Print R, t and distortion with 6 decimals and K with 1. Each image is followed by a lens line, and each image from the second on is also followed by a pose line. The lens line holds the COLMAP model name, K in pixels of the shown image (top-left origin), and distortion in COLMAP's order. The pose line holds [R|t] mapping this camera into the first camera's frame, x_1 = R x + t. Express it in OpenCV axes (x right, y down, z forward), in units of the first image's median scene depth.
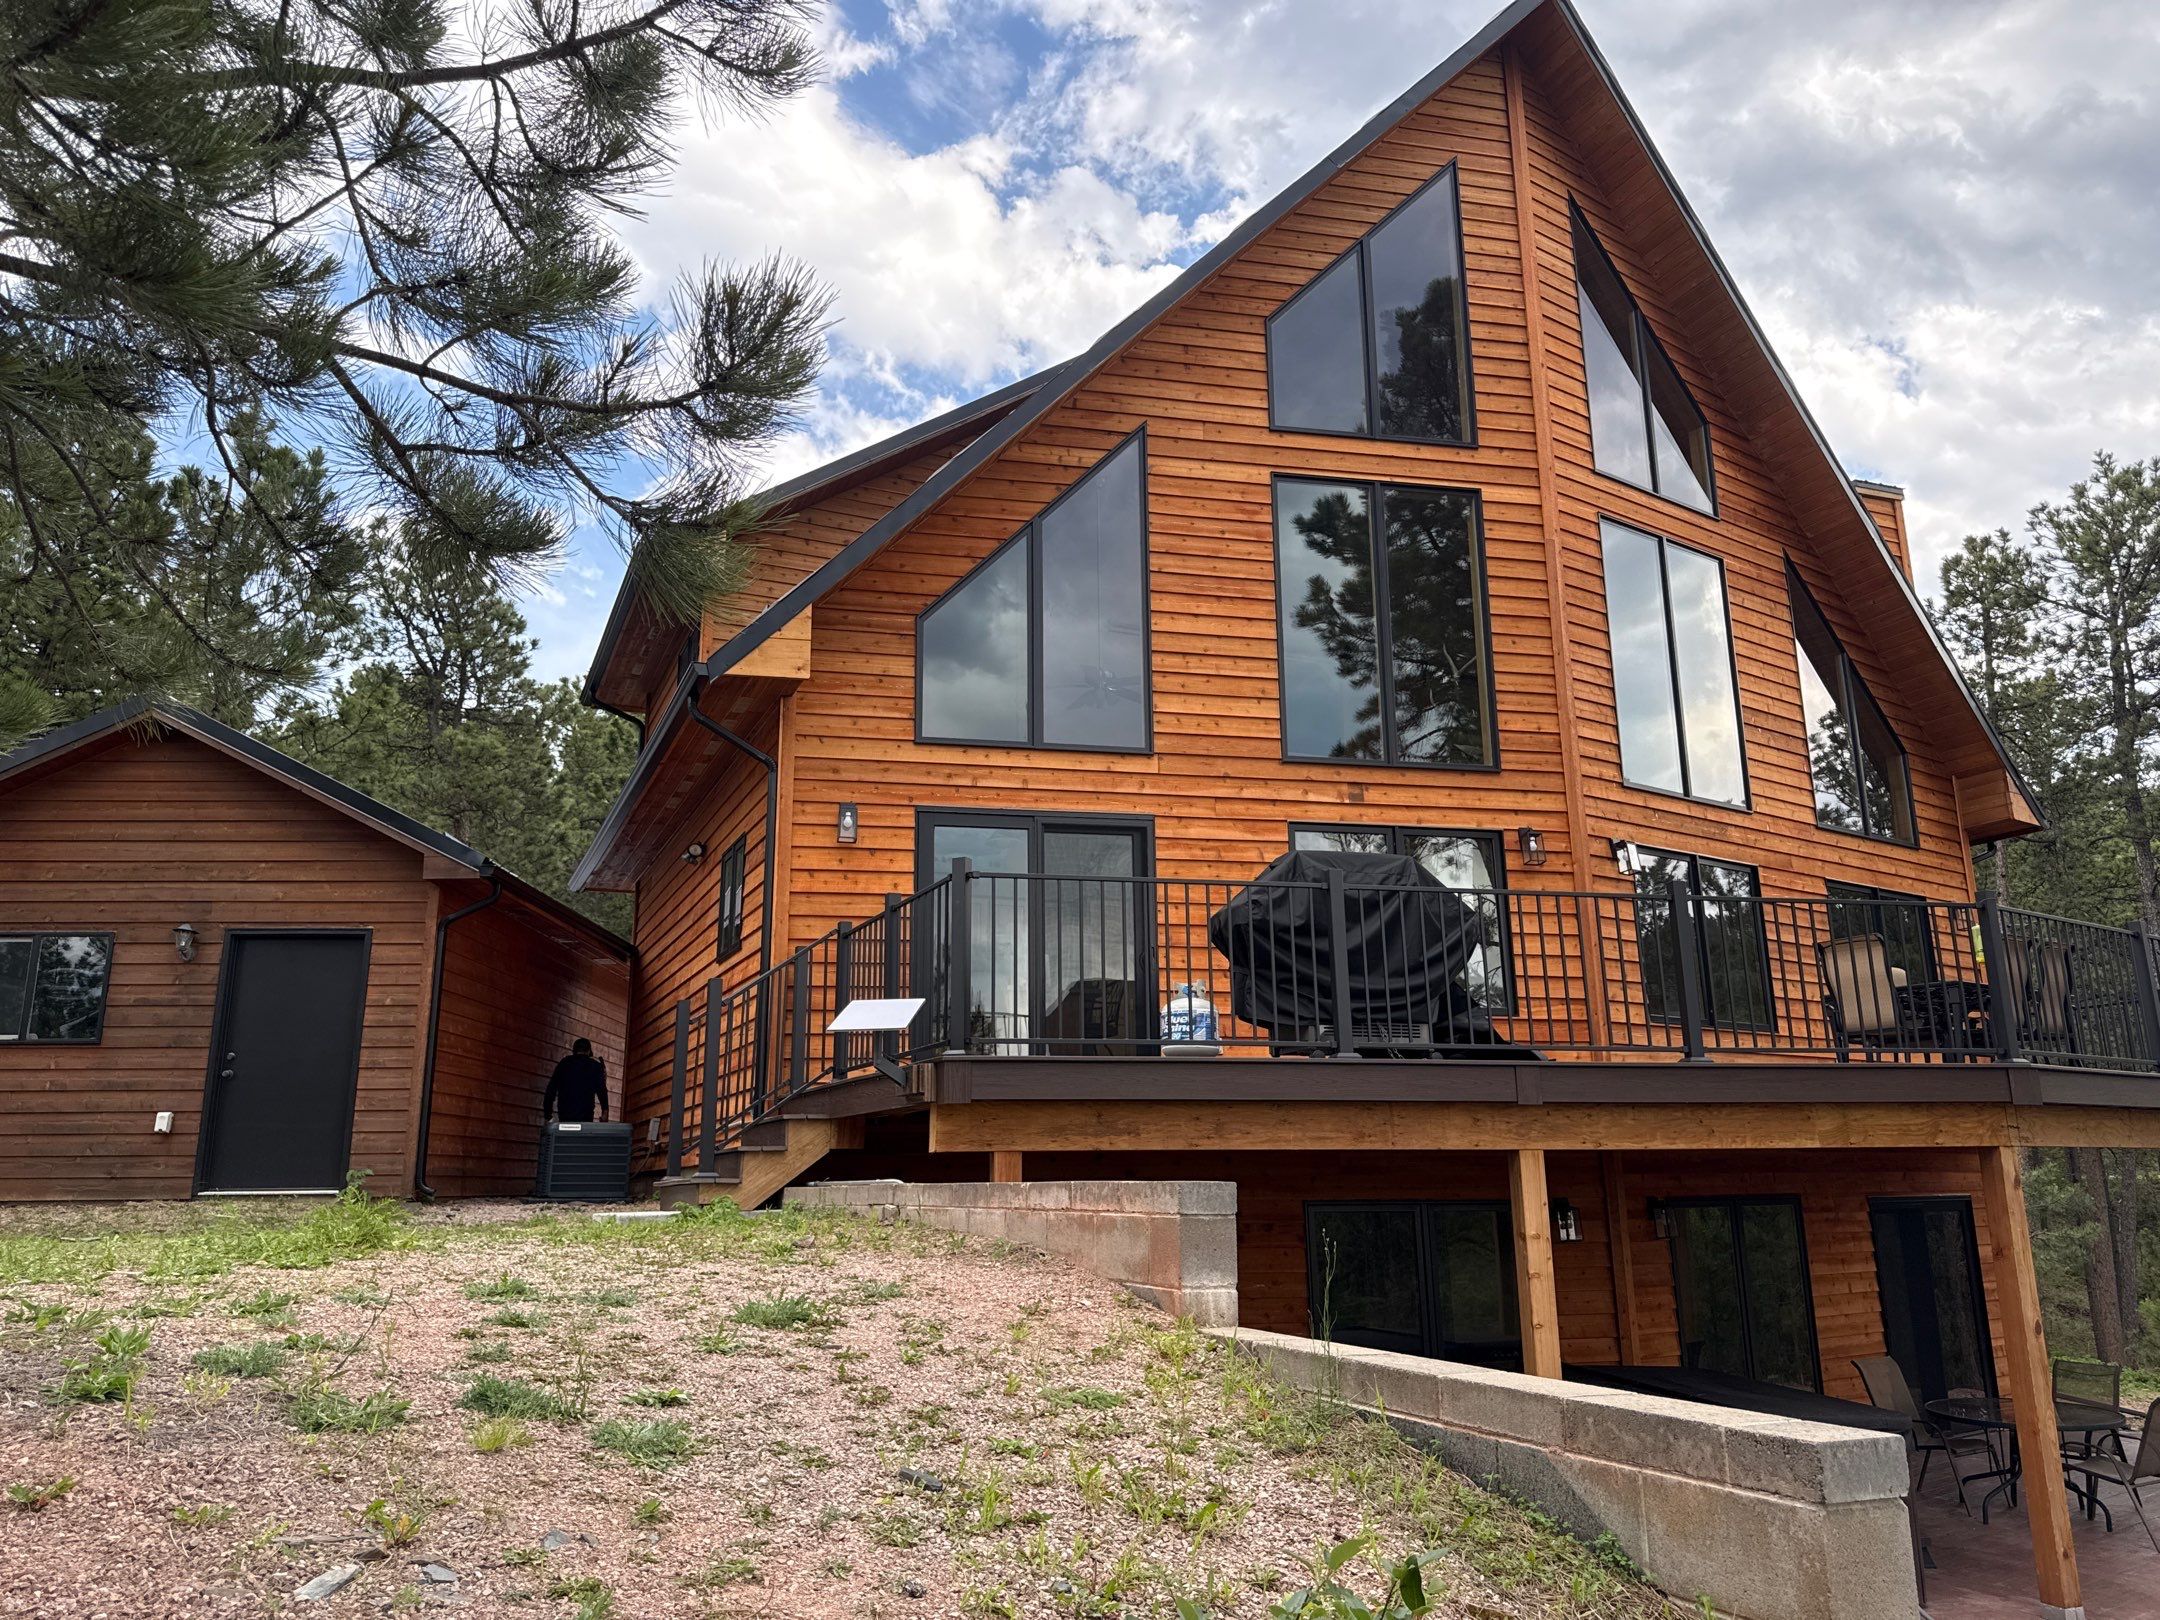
lens RADIAL K [[1547.9, 0, 1069.2], [0, 1547.9, 813.5], [0, 0, 1]] dist [0.082632, -0.096172]
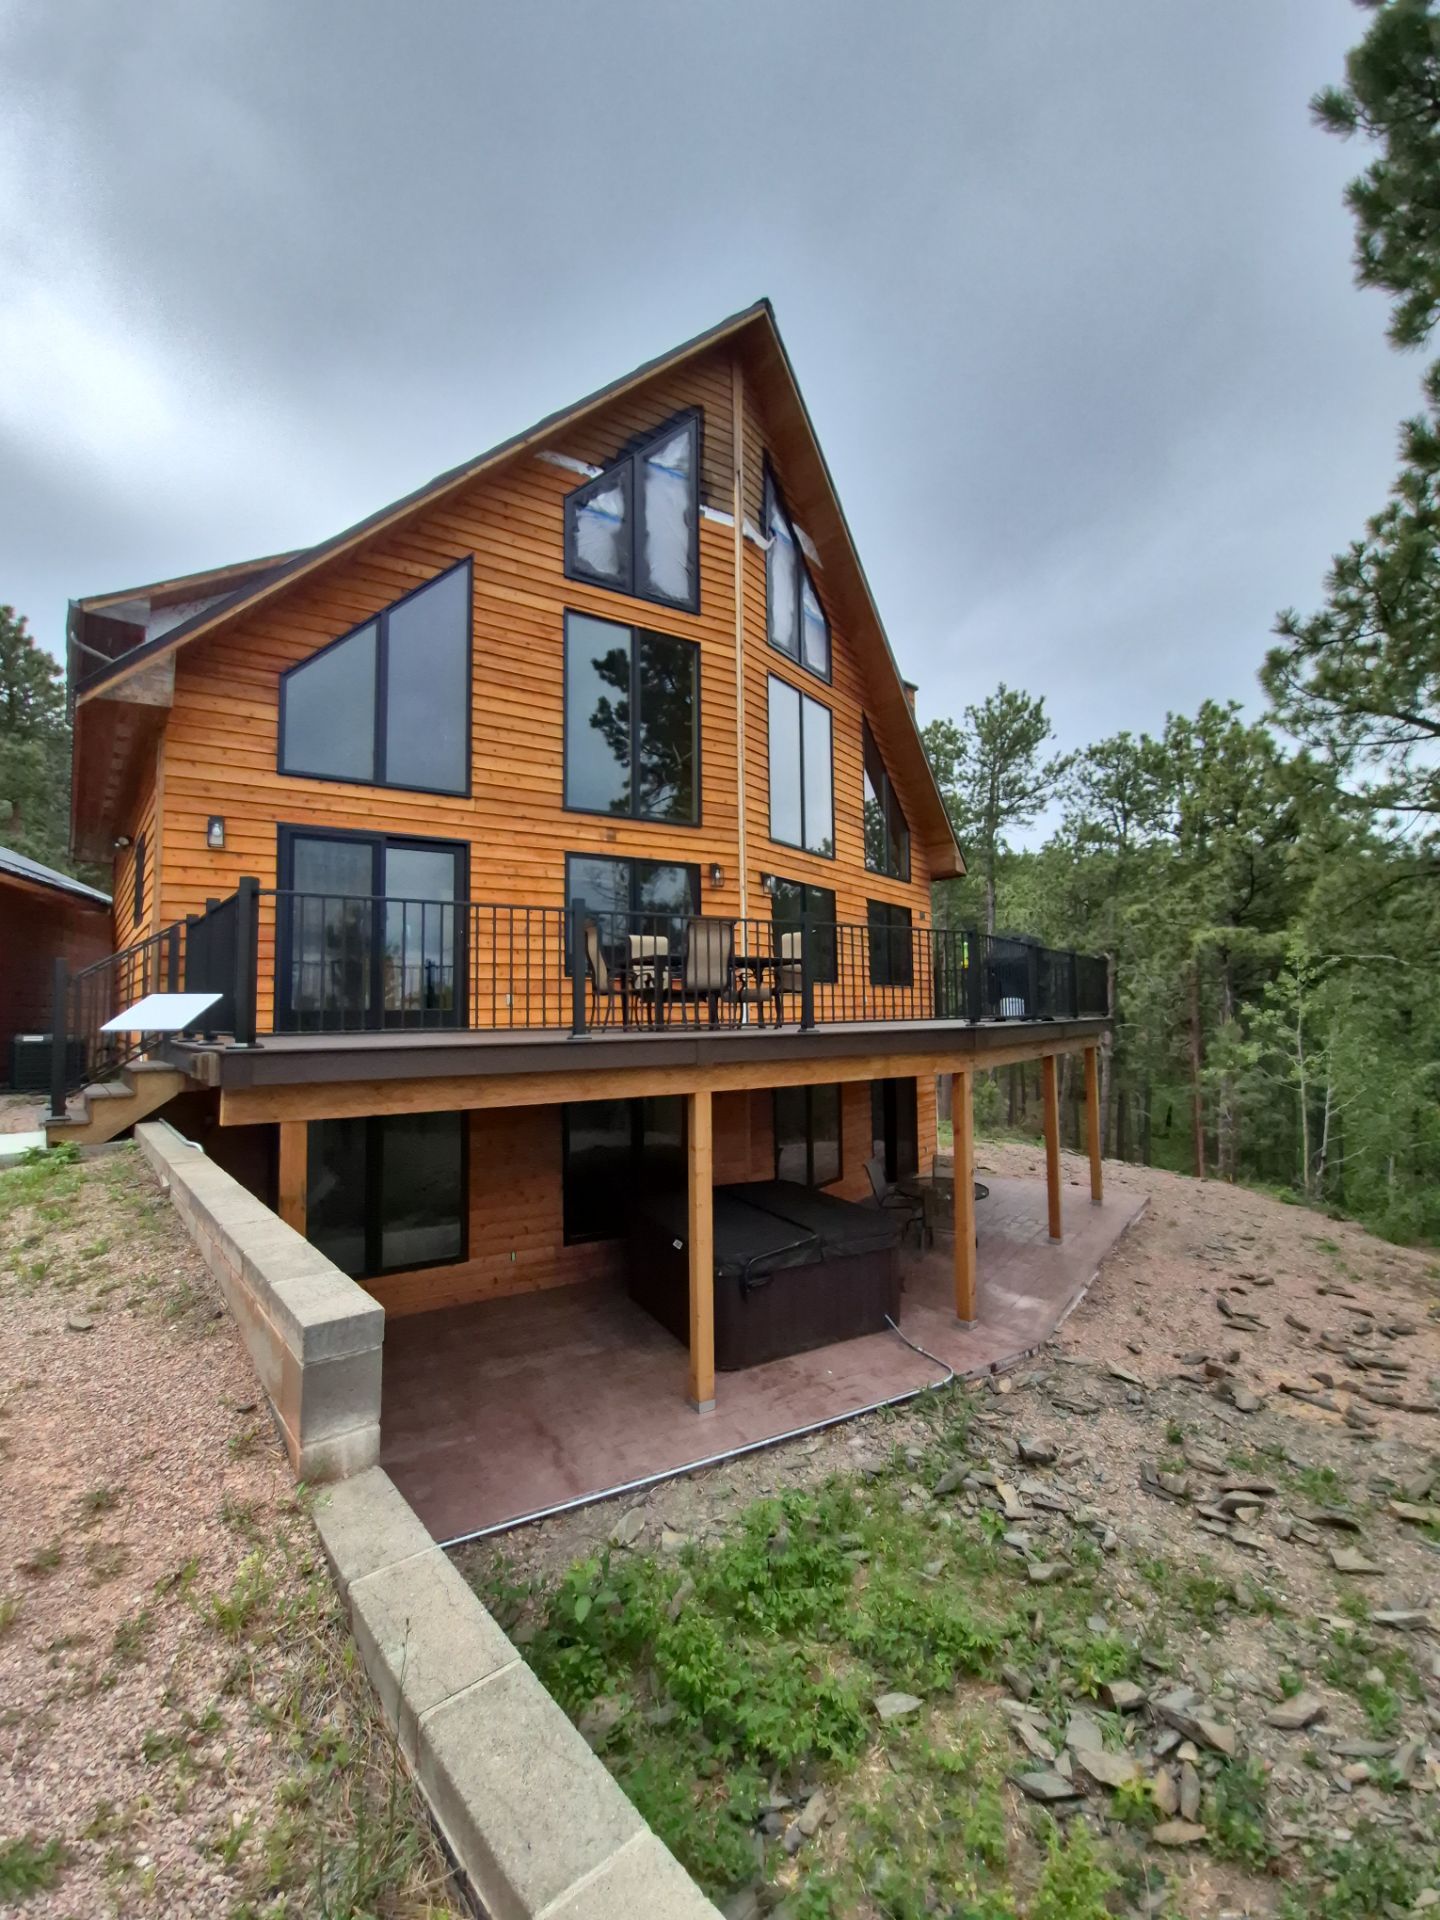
lens RADIAL K [[762.1, 0, 709.4], [0, 762.1, 967.2], [0, 0, 1]] dist [0.014738, -0.000079]
pose [[0.957925, 0.018236, 0.286437, 0.061185], [-0.067421, 0.984351, 0.162809, -0.012645], [-0.278986, -0.175271, 0.944165, 0.226397]]
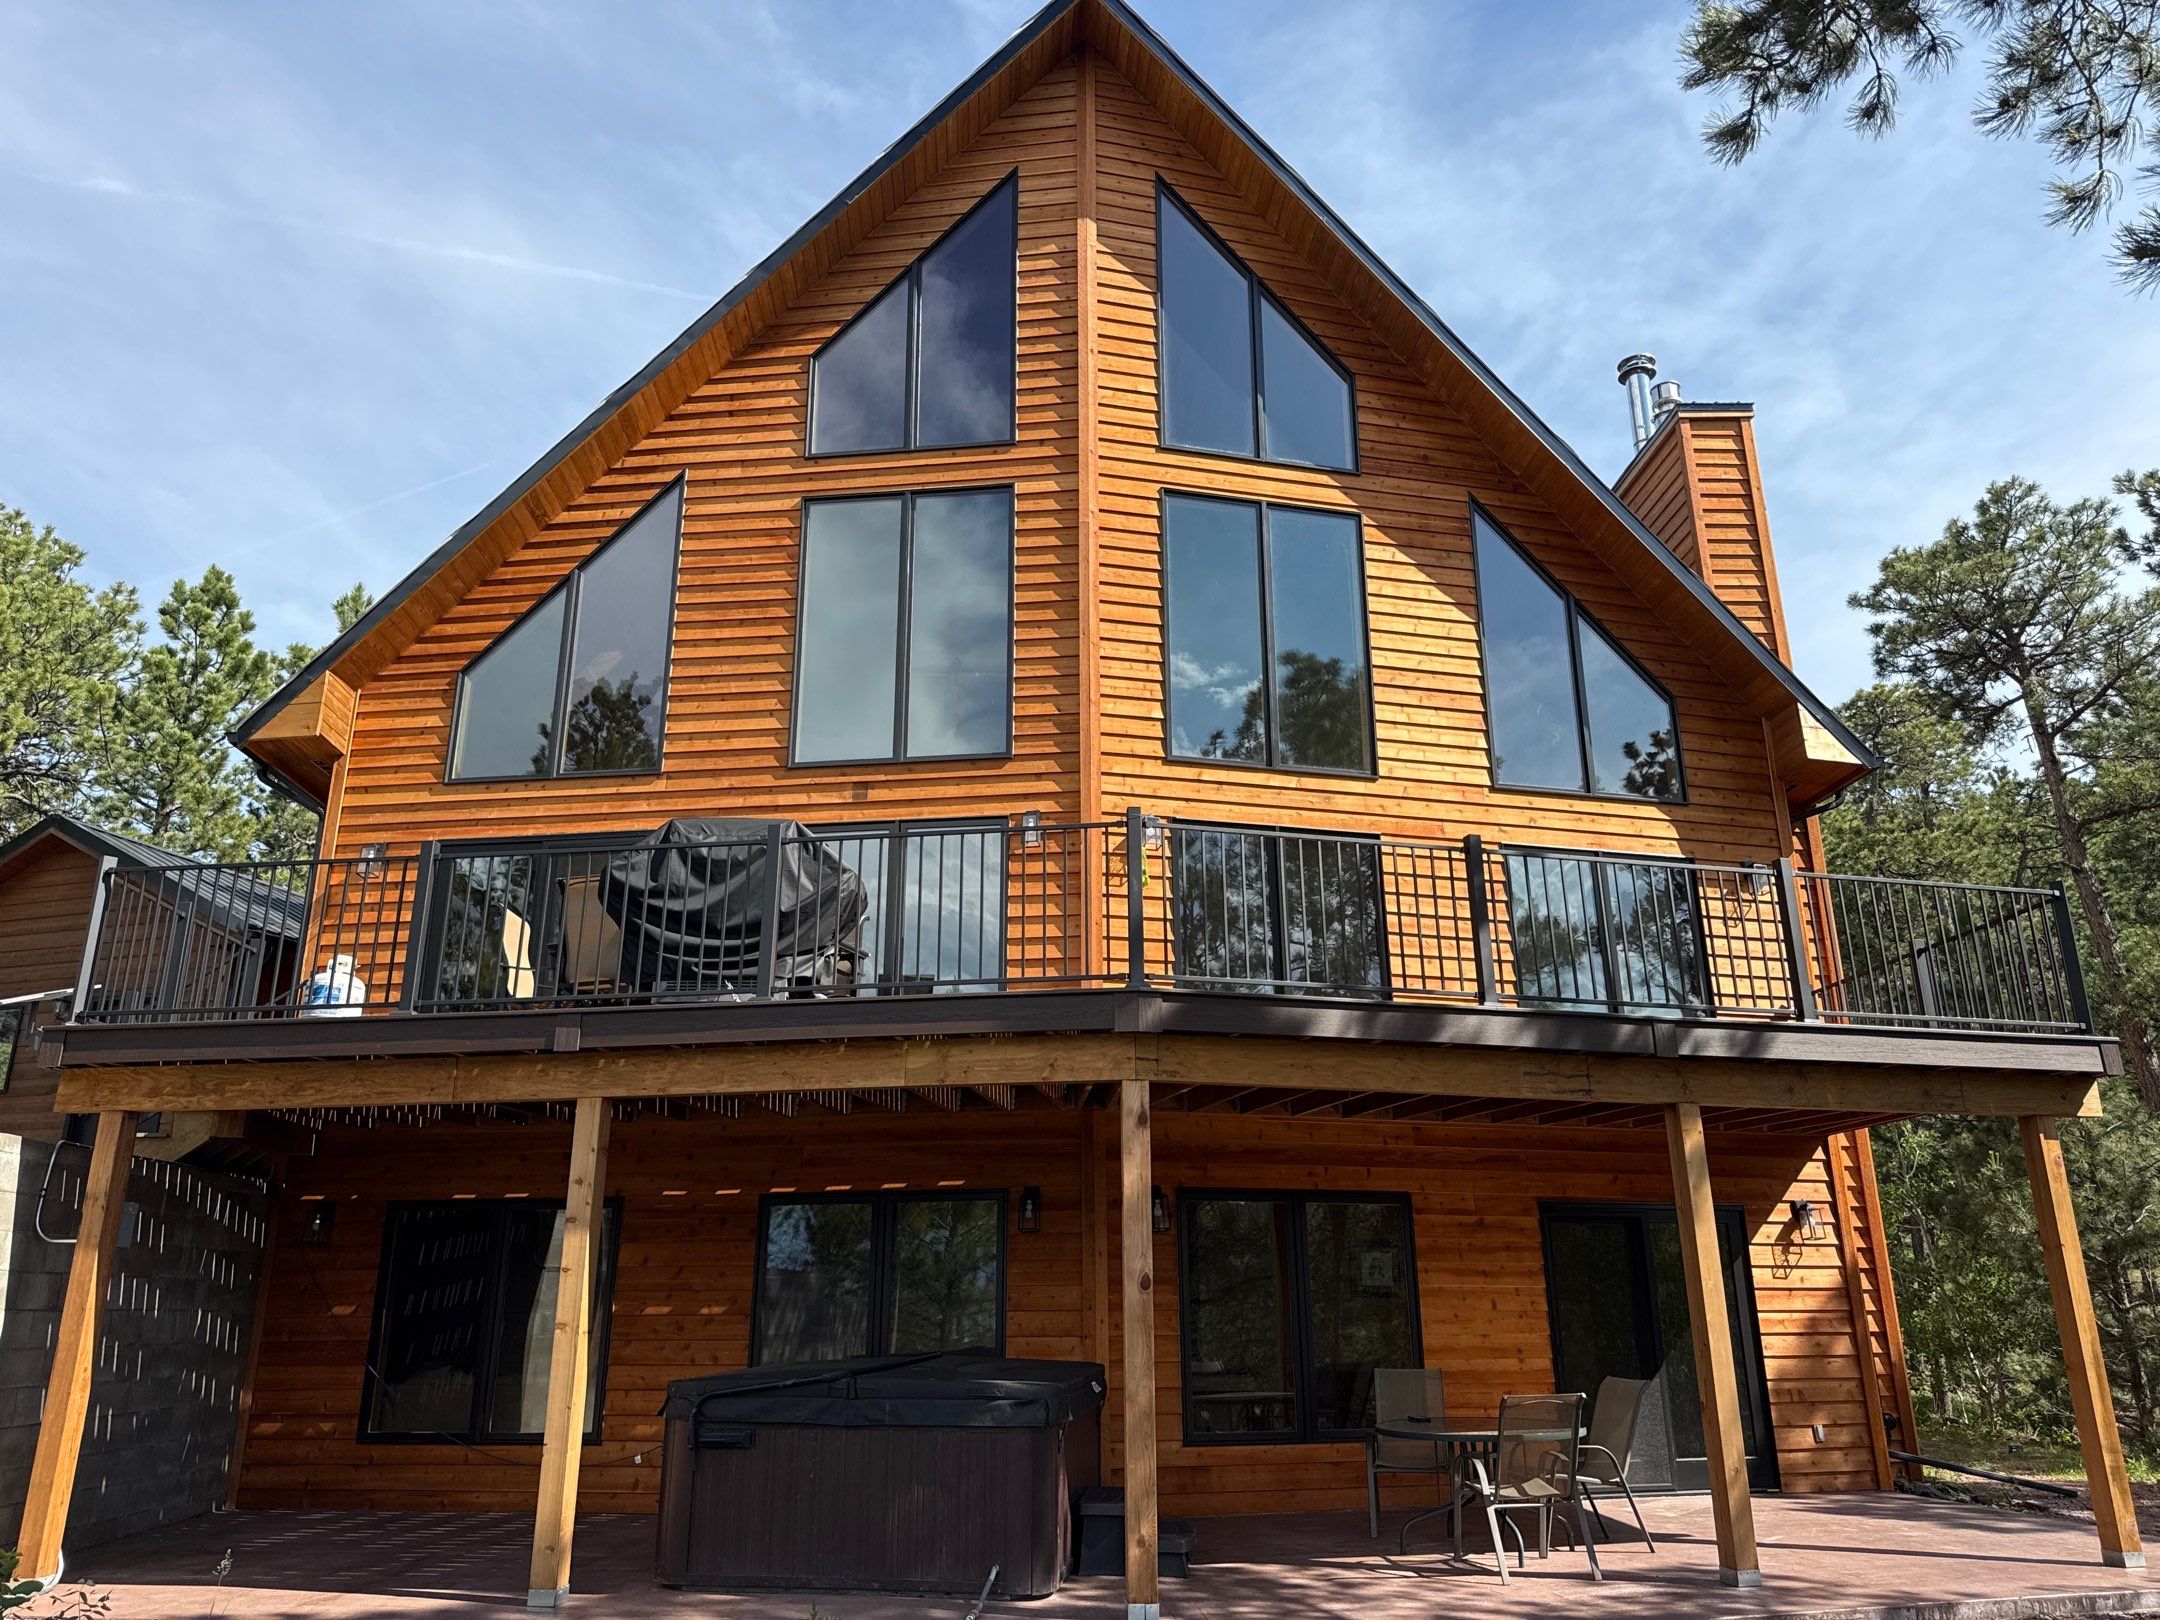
lens RADIAL K [[1547.9, 0, 1069.2], [0, 1547.9, 813.5], [0, 0, 1]] dist [0.082632, -0.096172]
pose [[0.935740, -0.098043, -0.338789, 0.633308], [0.073036, 0.993630, -0.085823, 0.094151], [0.345045, 0.055564, 0.936940, 0.094436]]
